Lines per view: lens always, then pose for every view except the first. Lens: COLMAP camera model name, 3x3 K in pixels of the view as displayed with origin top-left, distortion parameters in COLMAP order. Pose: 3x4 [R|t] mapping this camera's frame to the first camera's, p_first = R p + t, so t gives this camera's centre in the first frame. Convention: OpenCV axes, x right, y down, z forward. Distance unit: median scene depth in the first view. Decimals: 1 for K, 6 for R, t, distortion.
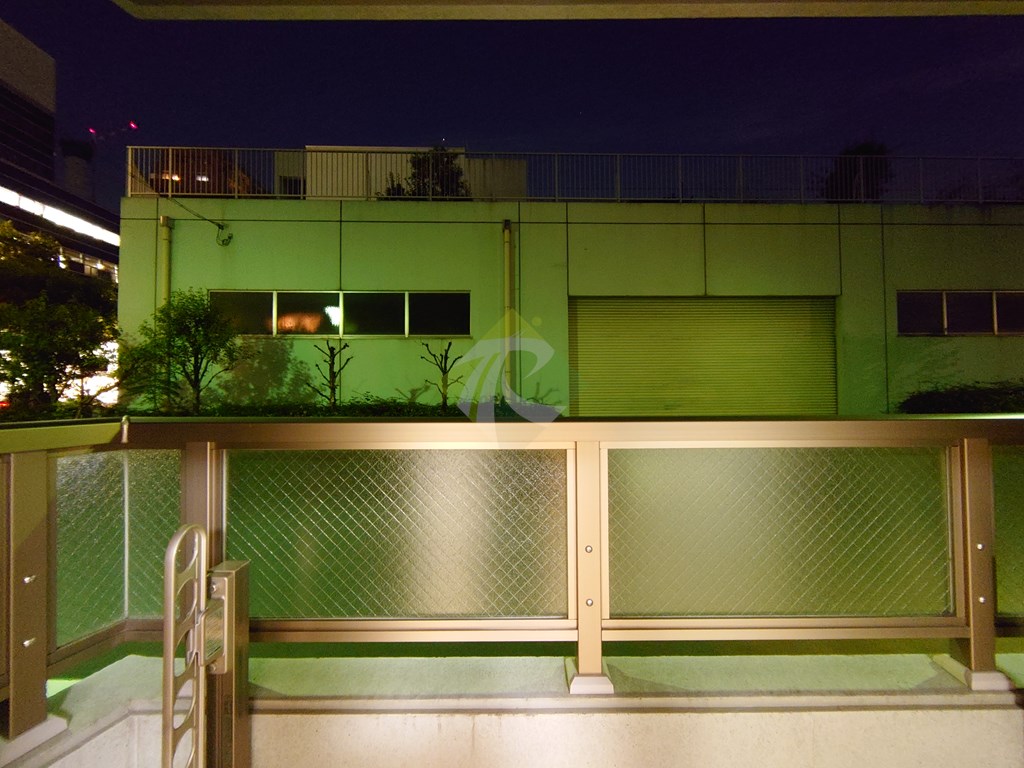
lens RADIAL K [[439.5, 0, 513.8], [0, 439.5, 385.0], [0, 0, 1]] dist [0.004115, -0.001726]
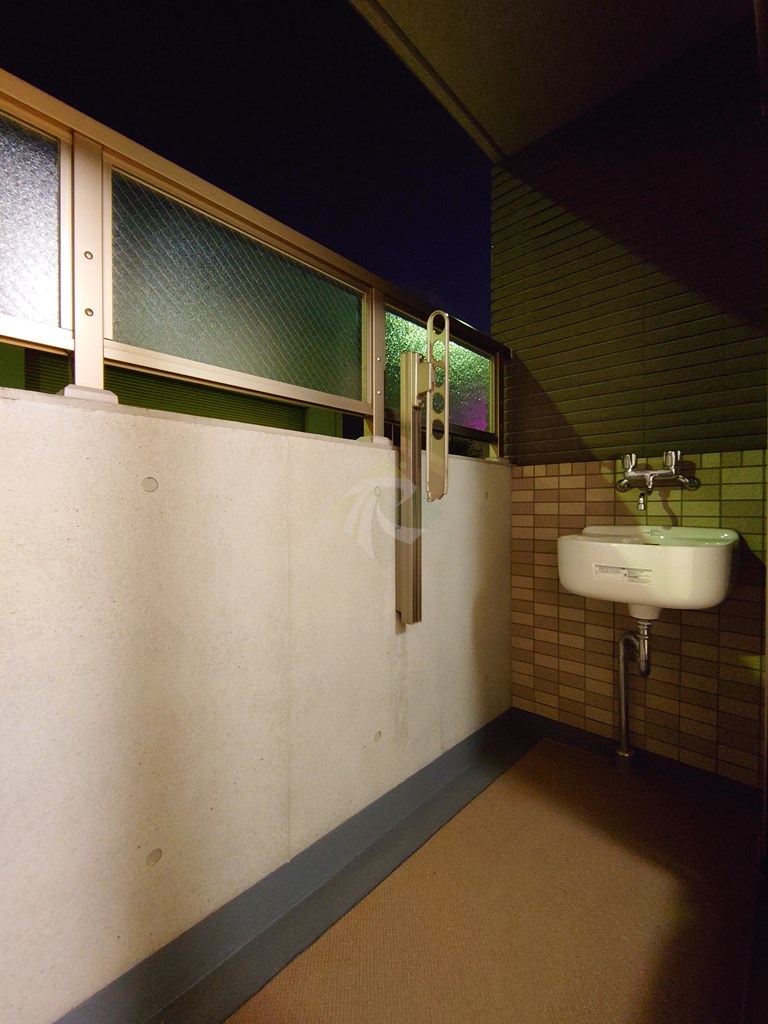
lens RADIAL K [[439.5, 0, 384.1], [0, 439.5, 510.3], [0, 0, 1]] dist [0.004115, -0.001726]
pose [[0.686177, -0.000787, 0.727435, -0.084828], [-0.020771, 0.999570, 0.020674, 0.934417], [-0.727138, -0.029296, 0.685865, -0.123041]]
